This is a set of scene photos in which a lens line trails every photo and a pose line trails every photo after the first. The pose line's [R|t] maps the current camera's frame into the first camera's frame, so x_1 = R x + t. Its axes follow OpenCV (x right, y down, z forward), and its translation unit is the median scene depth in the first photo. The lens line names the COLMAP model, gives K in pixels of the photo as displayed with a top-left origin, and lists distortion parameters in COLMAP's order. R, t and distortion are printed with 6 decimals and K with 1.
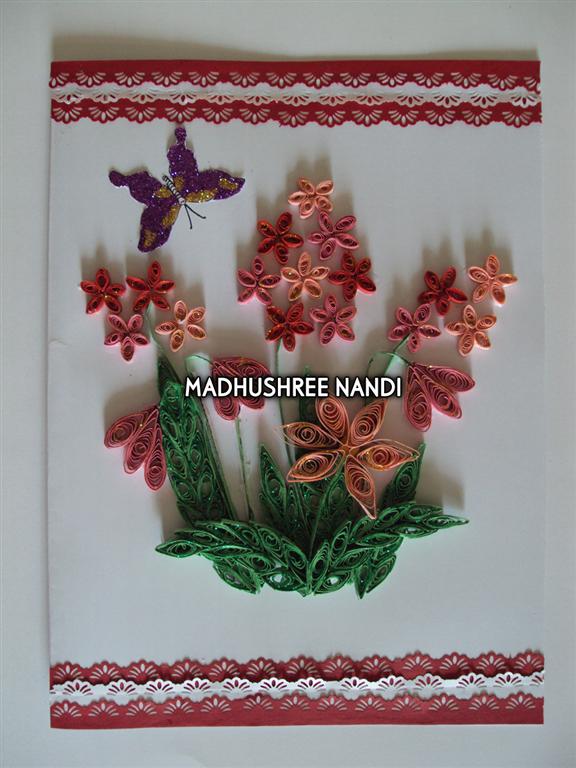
lens RADIAL K [[729.4, 0, 288.0], [0, 729.4, 384.0], [0, 0, 1]] dist [-0.098541, 0.015667]
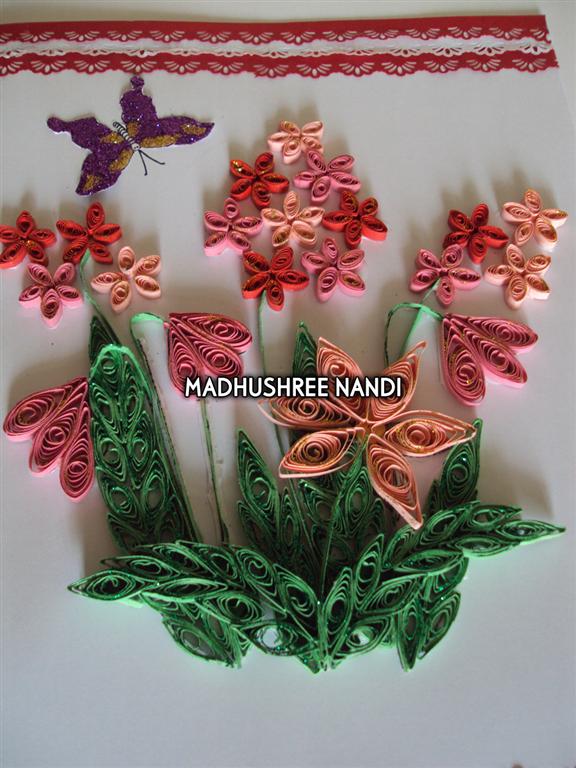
lens RADIAL K [[729.4, 0, 288.0], [0, 729.4, 384.0], [0, 0, 1]] dist [-0.098541, 0.015667]
pose [[0.999020, -0.033011, 0.029476, -0.010051], [0.041847, 0.921371, -0.386425, 0.305158], [-0.014402, 0.387280, 0.921850, 0.366512]]
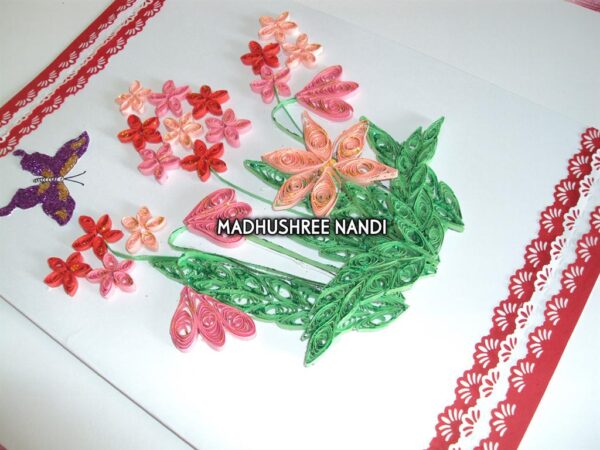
lens RADIAL K [[569.9, 0, 300.0], [0, 569.9, 225.0], [0, 0, 1]] dist [-0.098541, 0.015667]
pose [[0.554628, -0.756093, 0.347435, -0.294859], [0.829783, 0.471436, -0.298679, 0.342223], [0.062036, 0.453951, 0.888864, 0.293402]]
